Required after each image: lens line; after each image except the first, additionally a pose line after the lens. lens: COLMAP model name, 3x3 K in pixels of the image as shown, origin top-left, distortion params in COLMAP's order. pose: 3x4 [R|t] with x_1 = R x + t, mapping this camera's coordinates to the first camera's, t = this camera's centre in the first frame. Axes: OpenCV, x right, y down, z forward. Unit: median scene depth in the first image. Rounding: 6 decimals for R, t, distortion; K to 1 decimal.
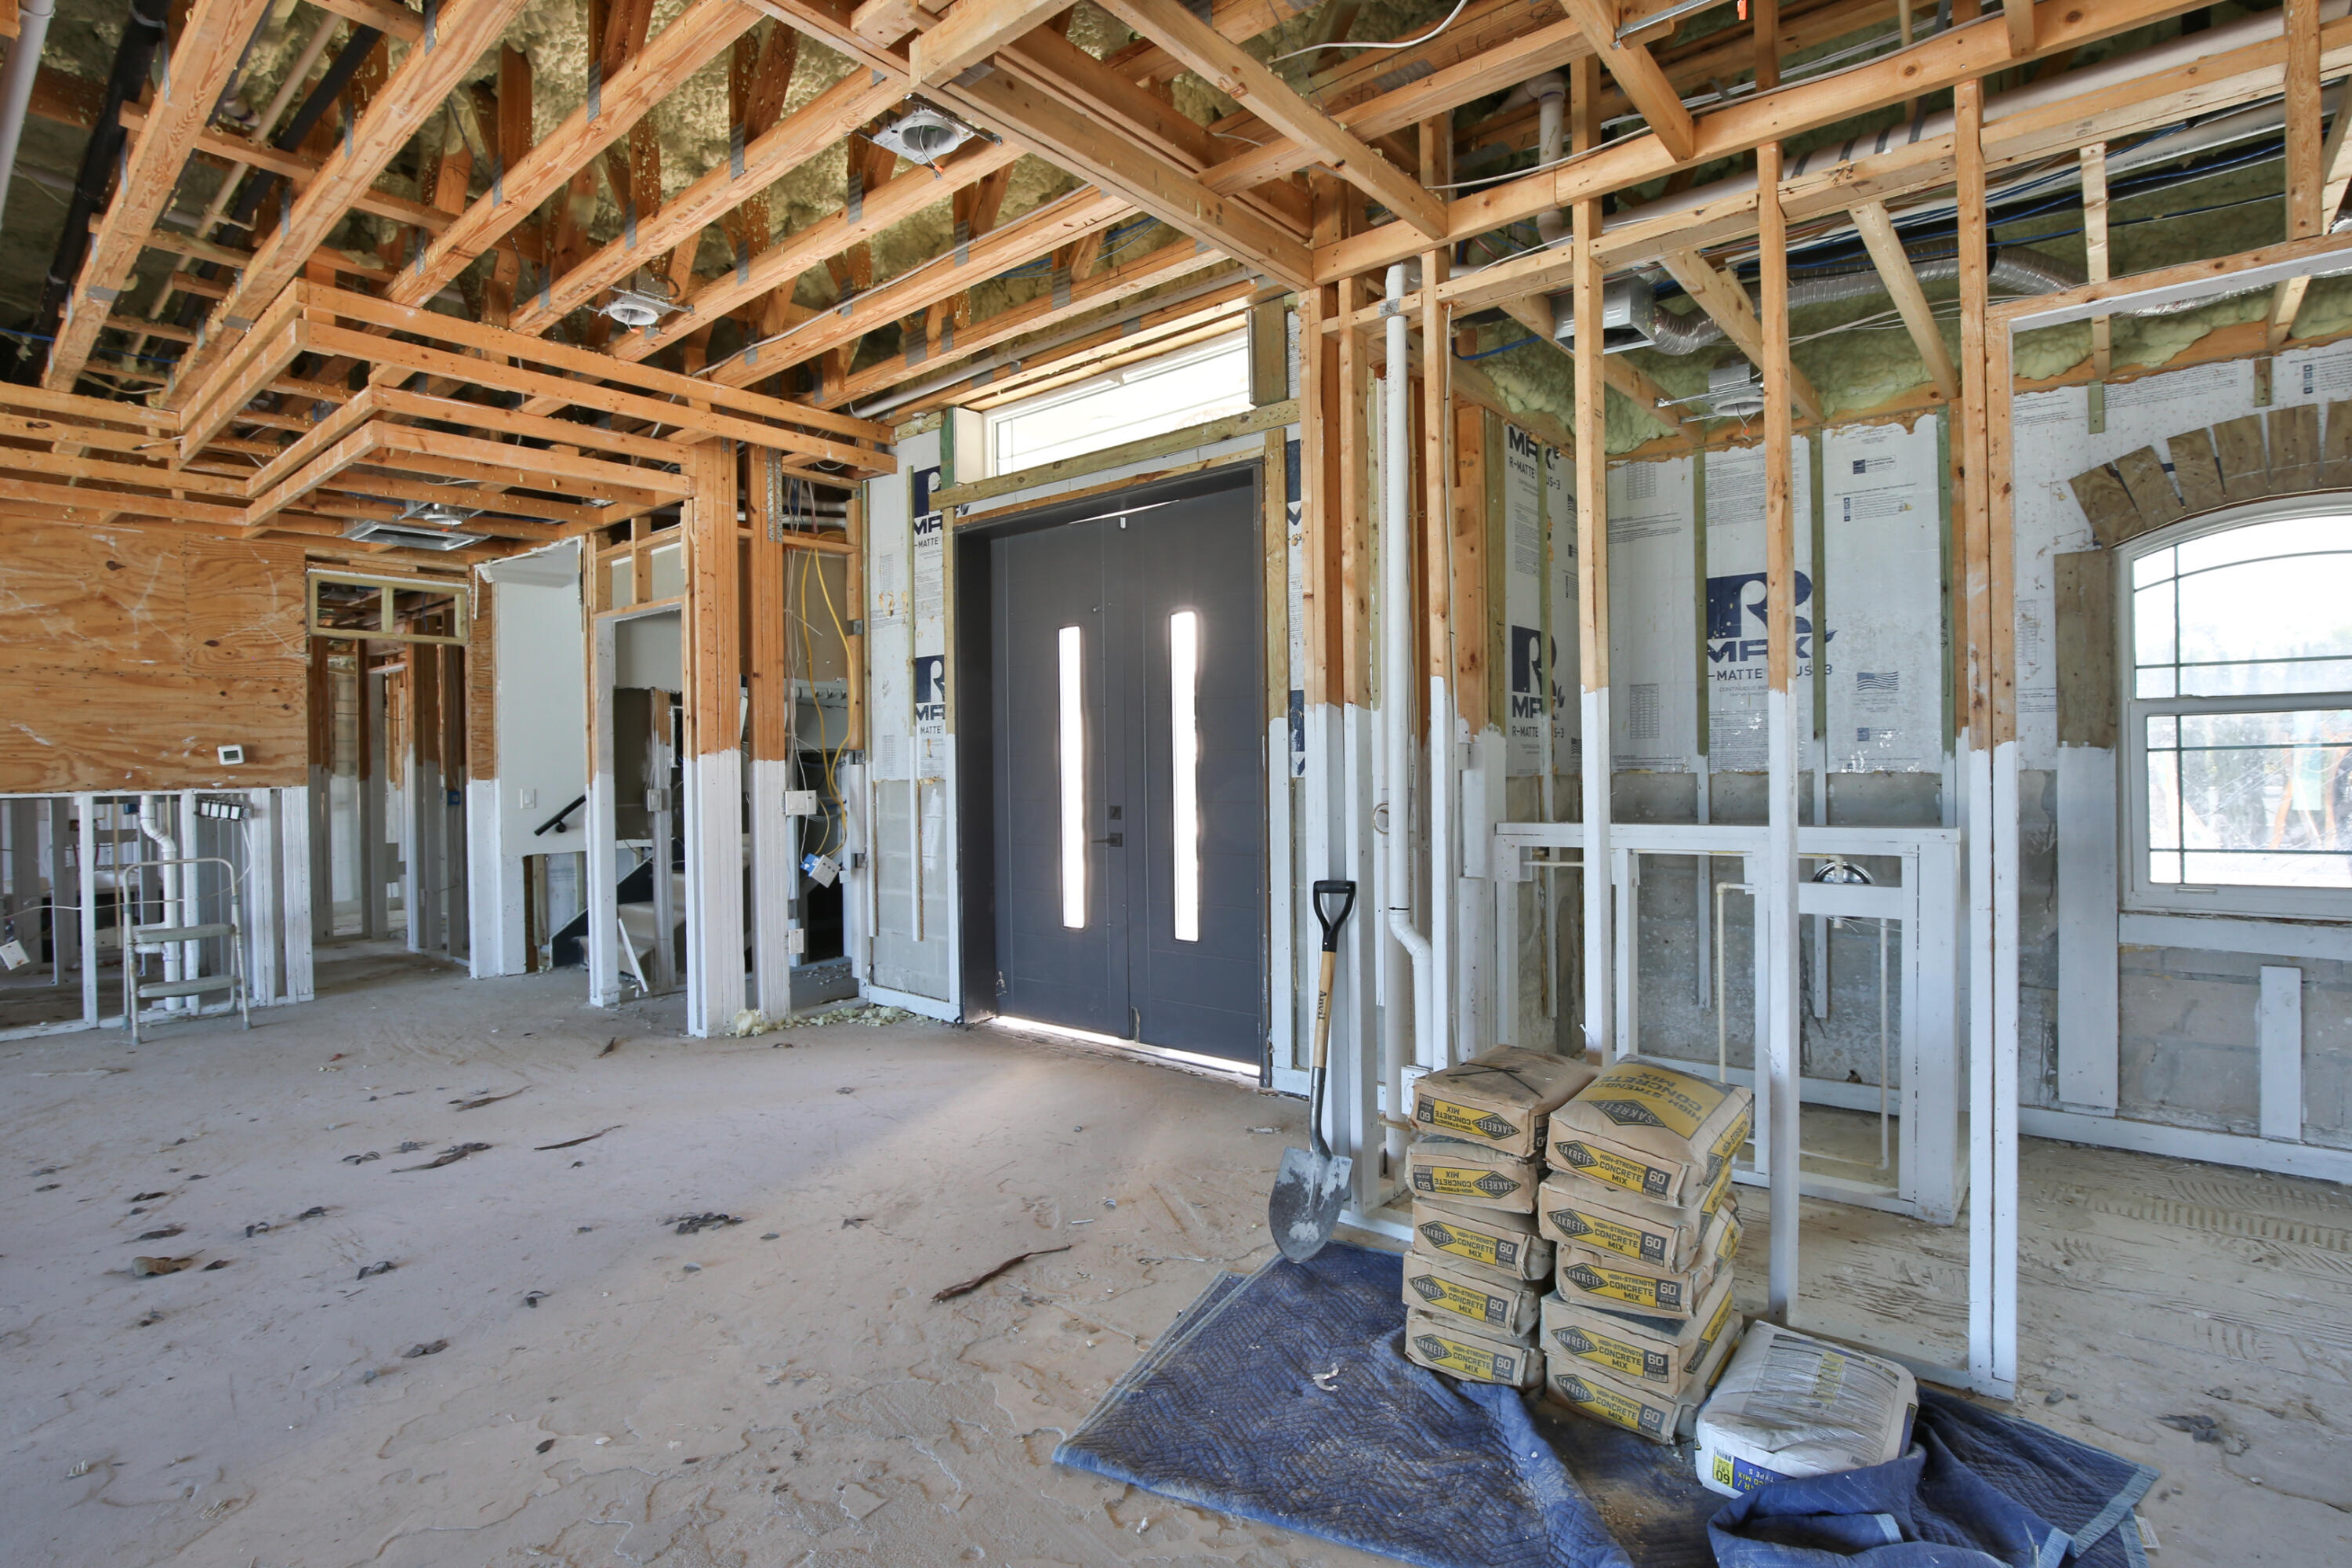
lens RADIAL K [[1143.7, 0, 1186.1], [0, 1143.7, 773.3], [0, 0, 1]] dist [-0.023250, 0.000856]
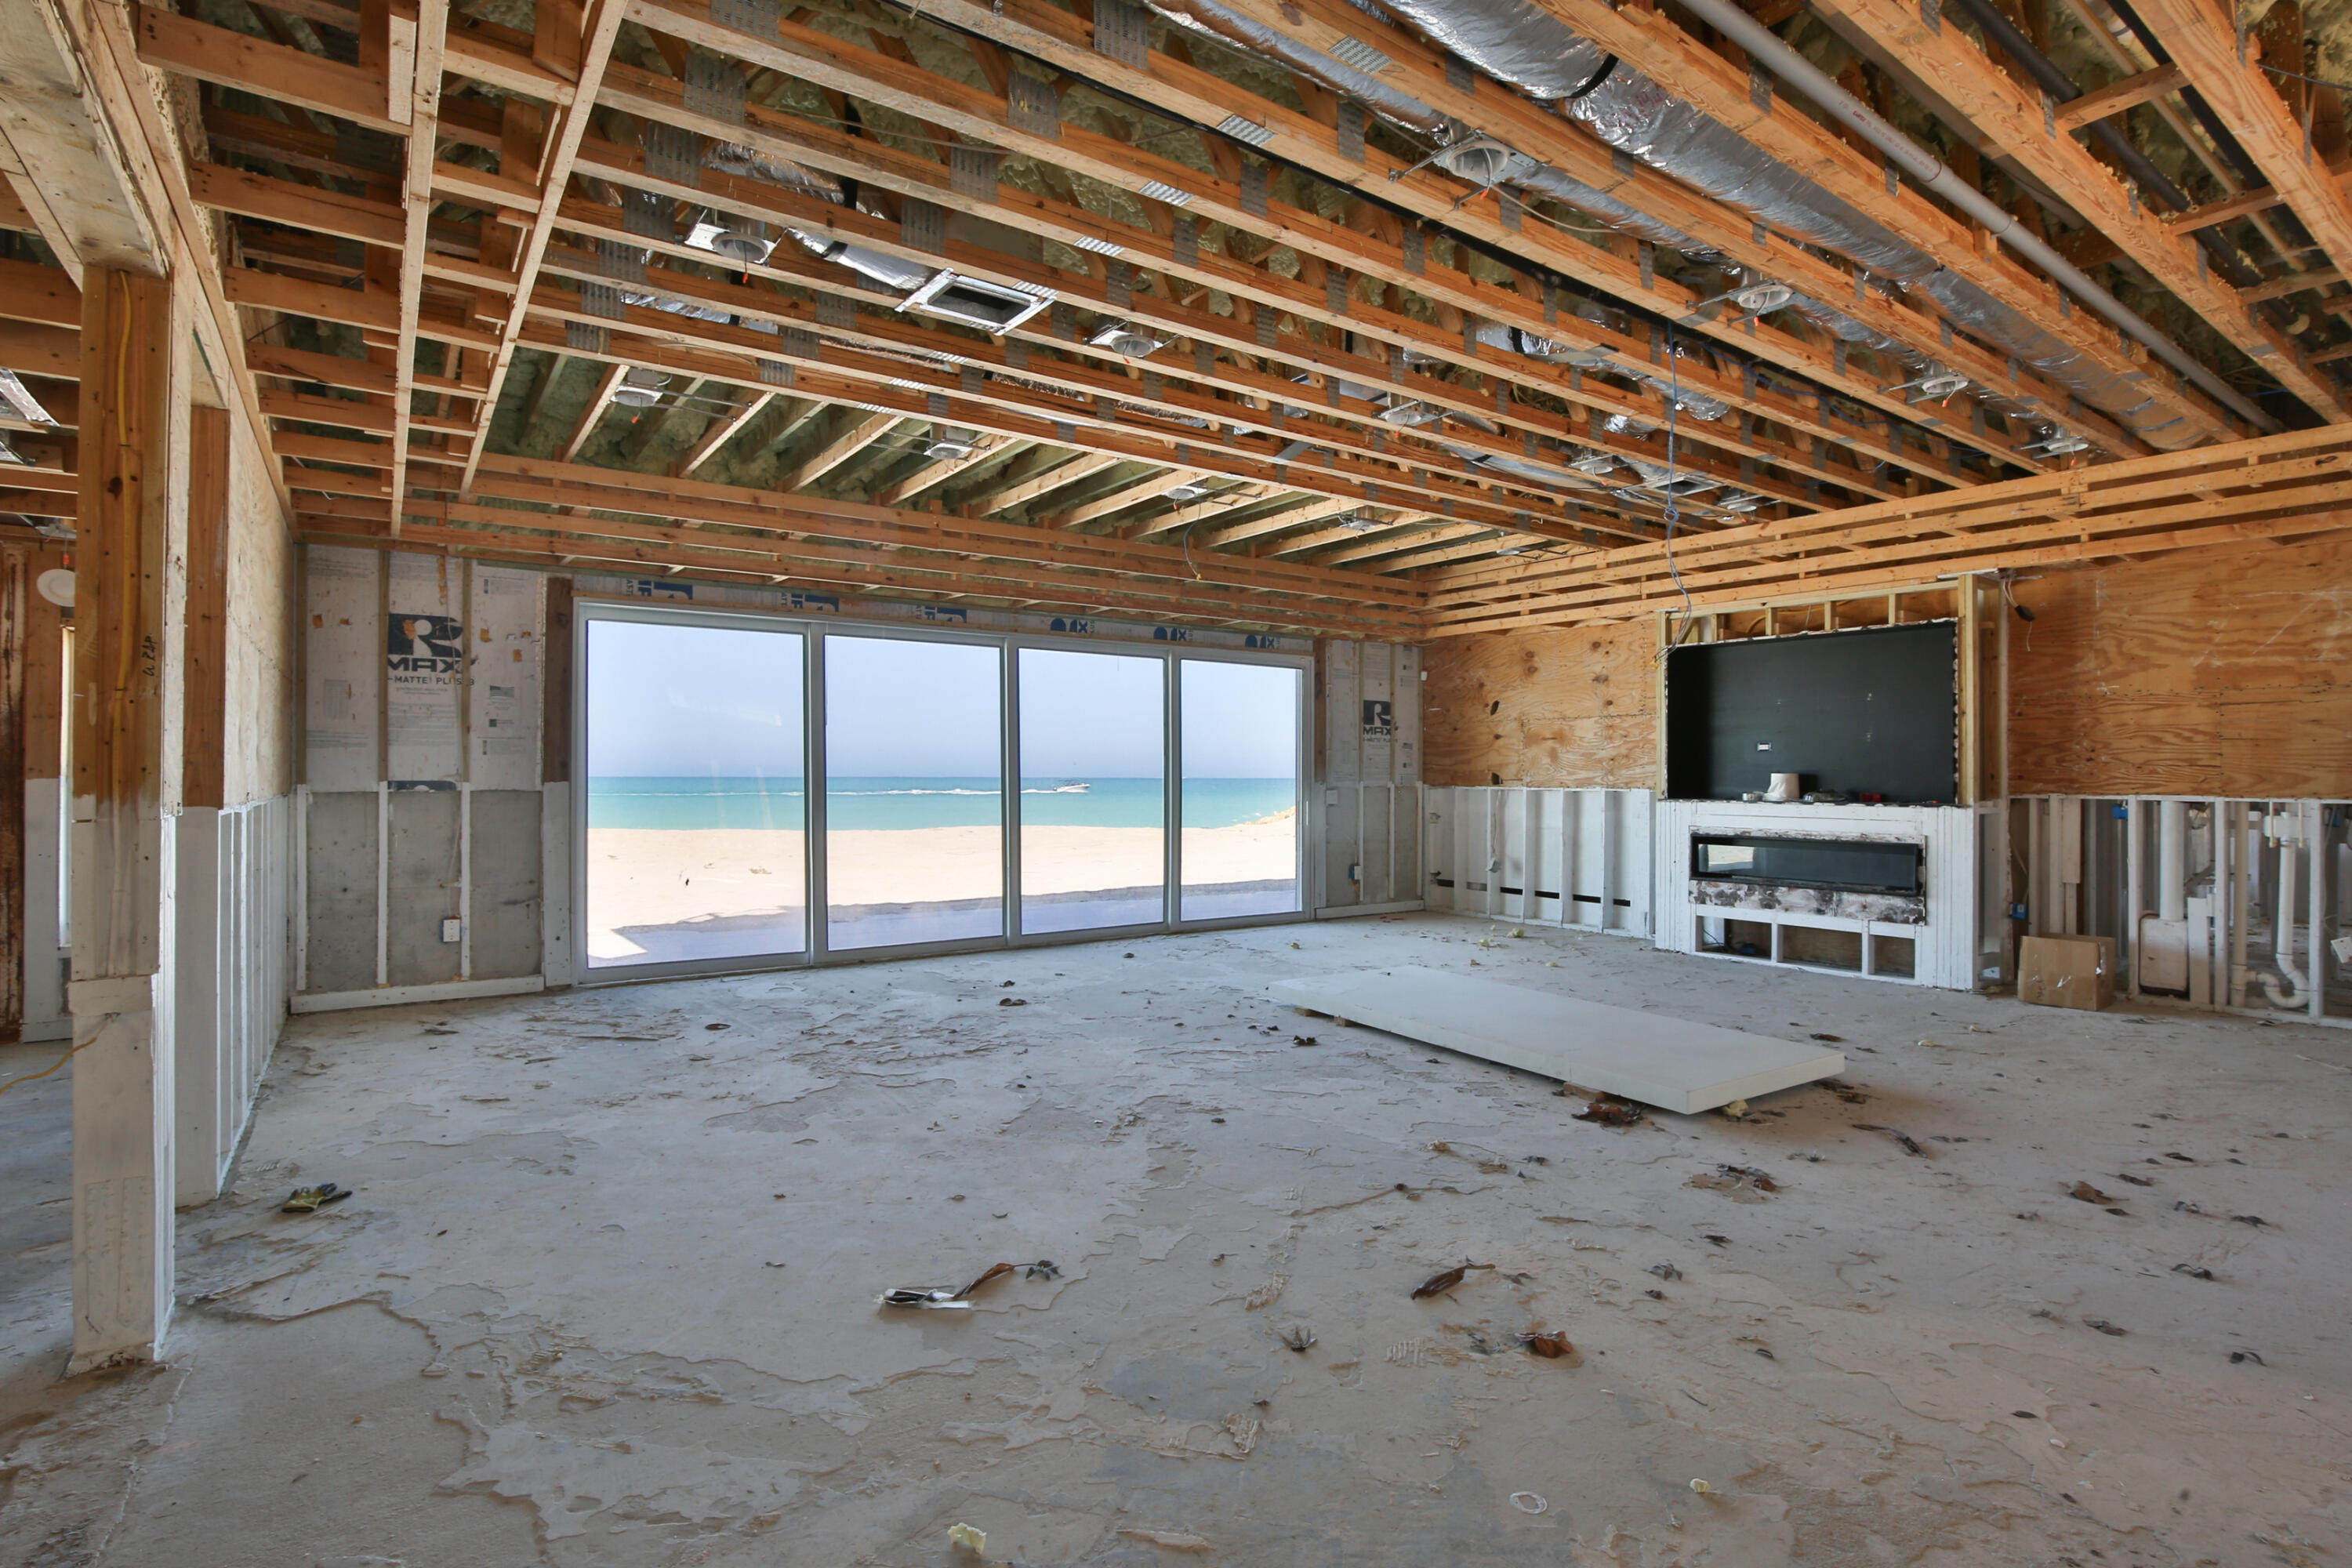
lens RADIAL K [[1143.7, 0, 1186.1], [0, 1143.7, 773.3], [0, 0, 1]] dist [-0.023250, 0.000856]
pose [[-0.255776, 0.011127, -0.966672, 0.349305], [-0.005092, 0.999904, 0.012857, -0.019469], [0.966723, 0.008211, -0.255695, 0.244040]]
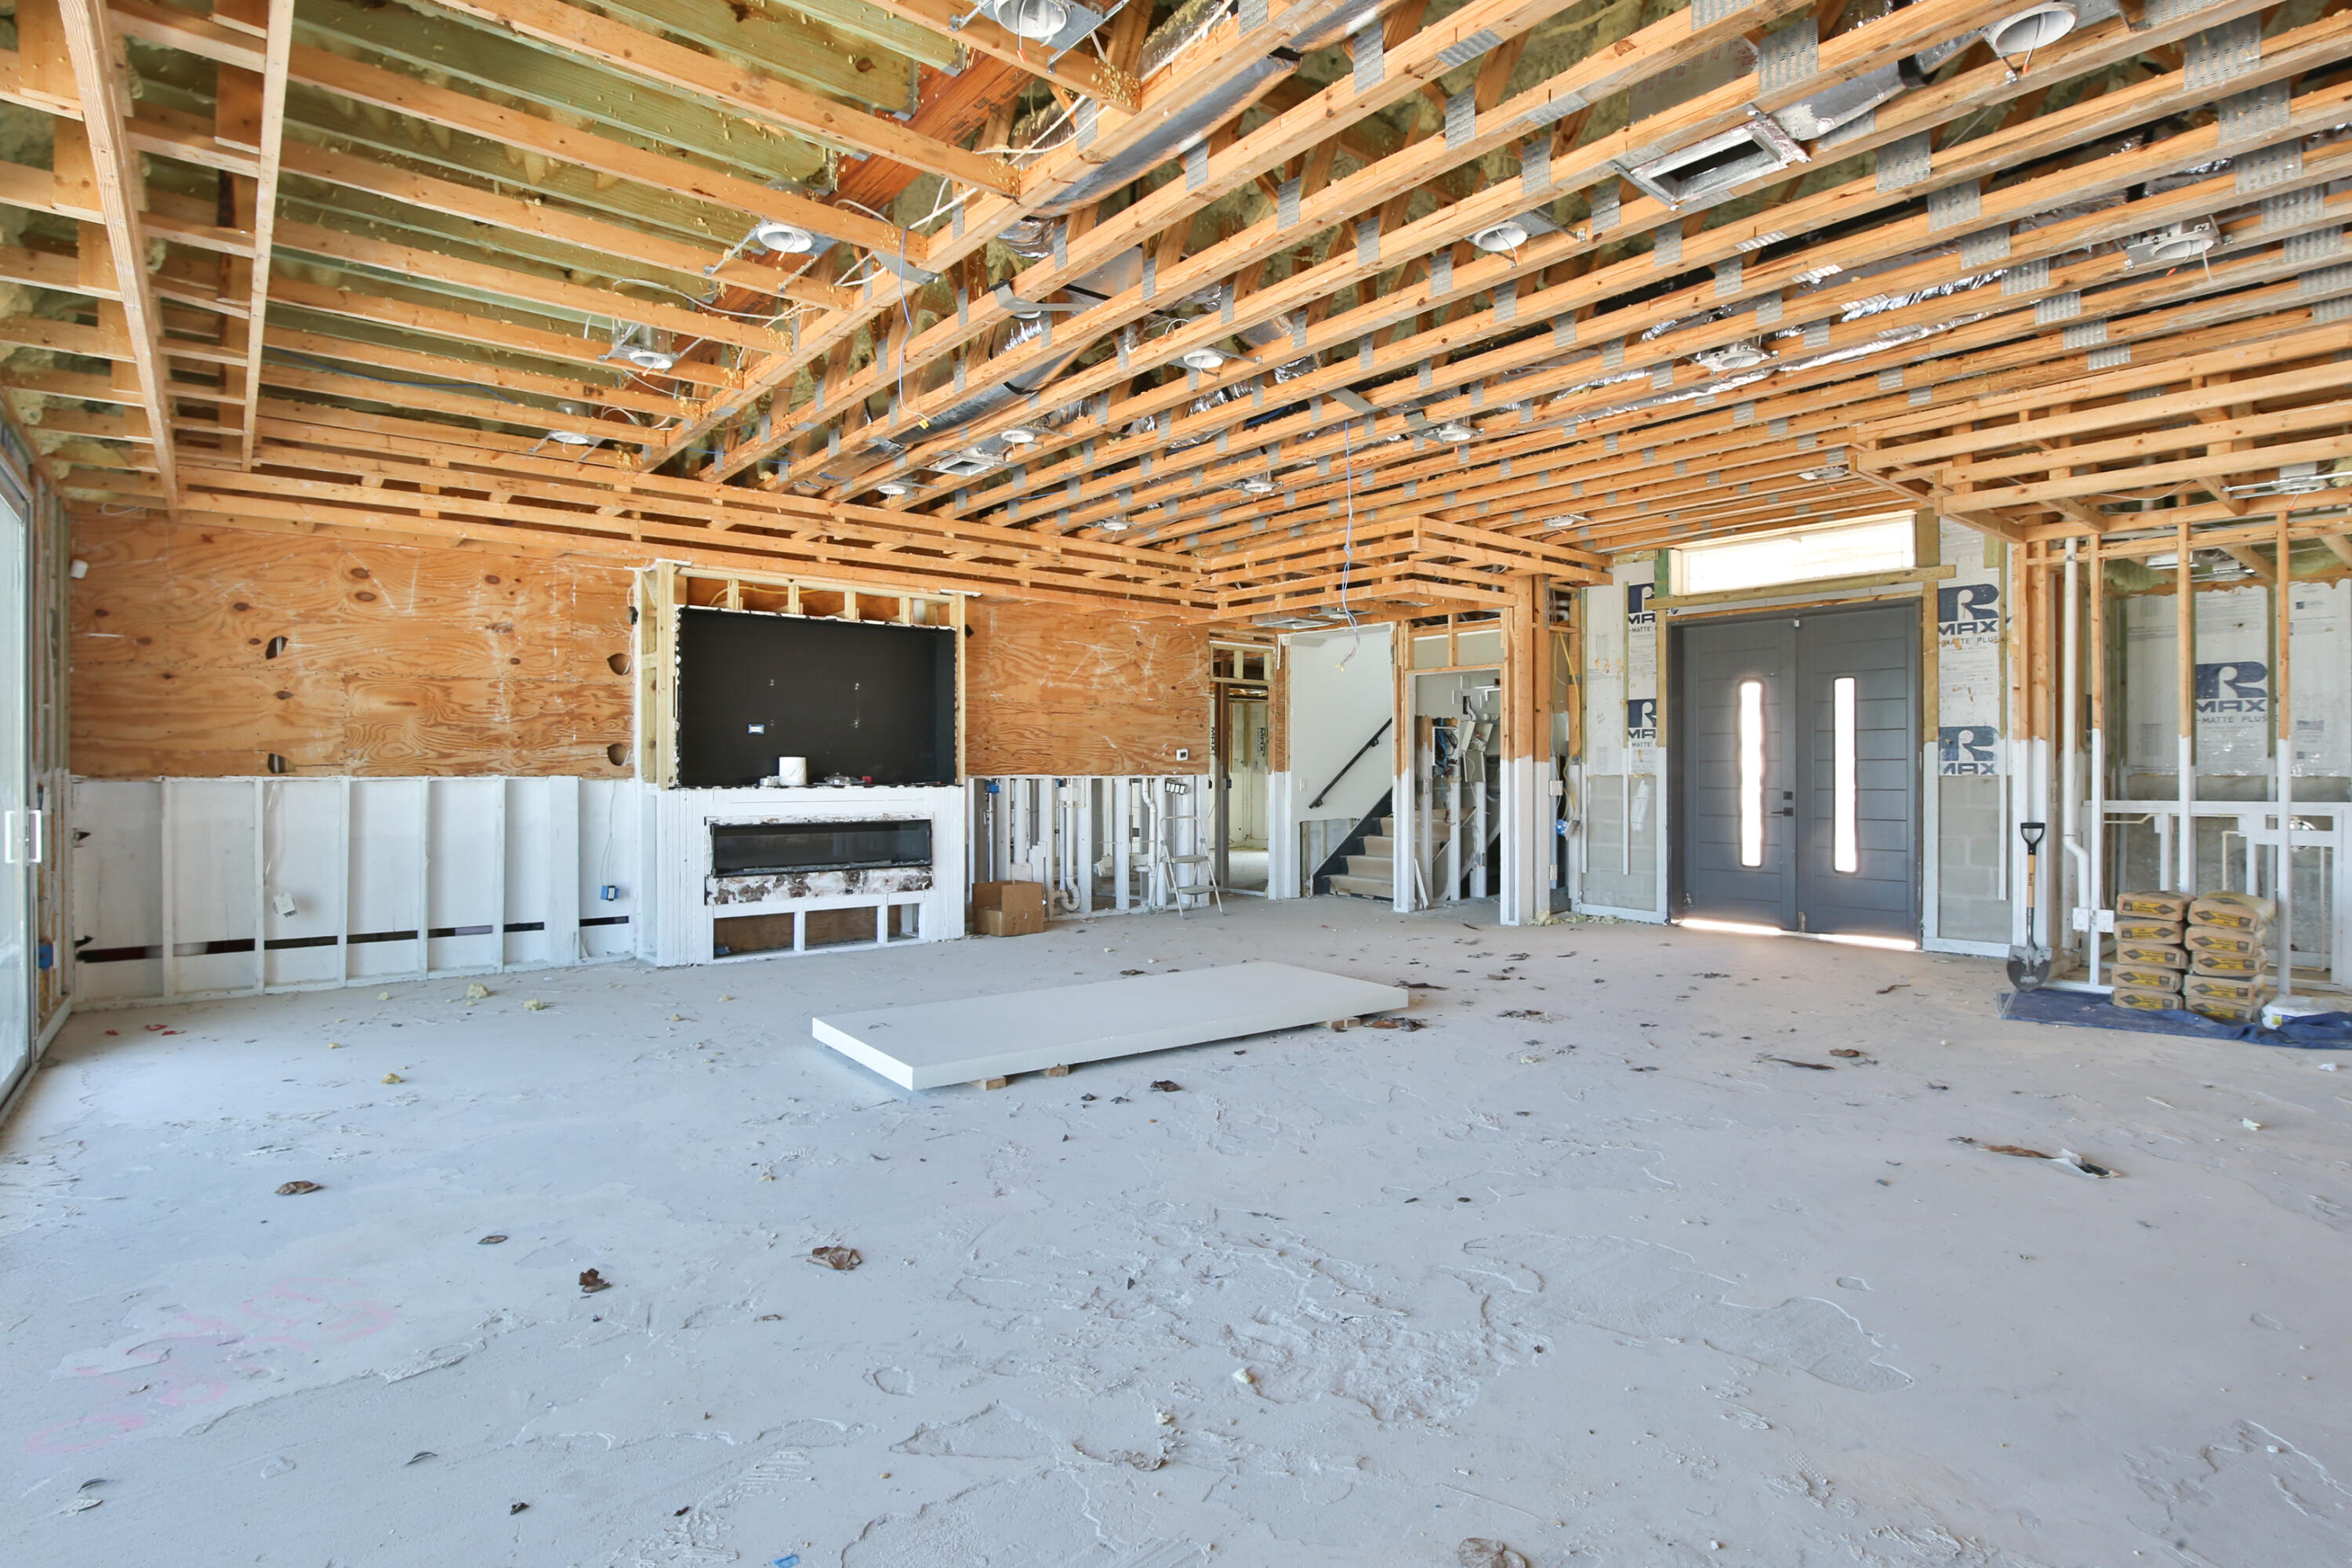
lens RADIAL K [[1190.2, 0, 1184.9], [0, 1190.2, 763.4], [0, 0, 1]] dist [-0.038834, 0.012315]
pose [[0.983471, 0.011854, -0.180680, -0.743605], [-0.013861, 0.999855, -0.009850, 0.019435], [0.180537, 0.012191, 0.983493, -1.032867]]
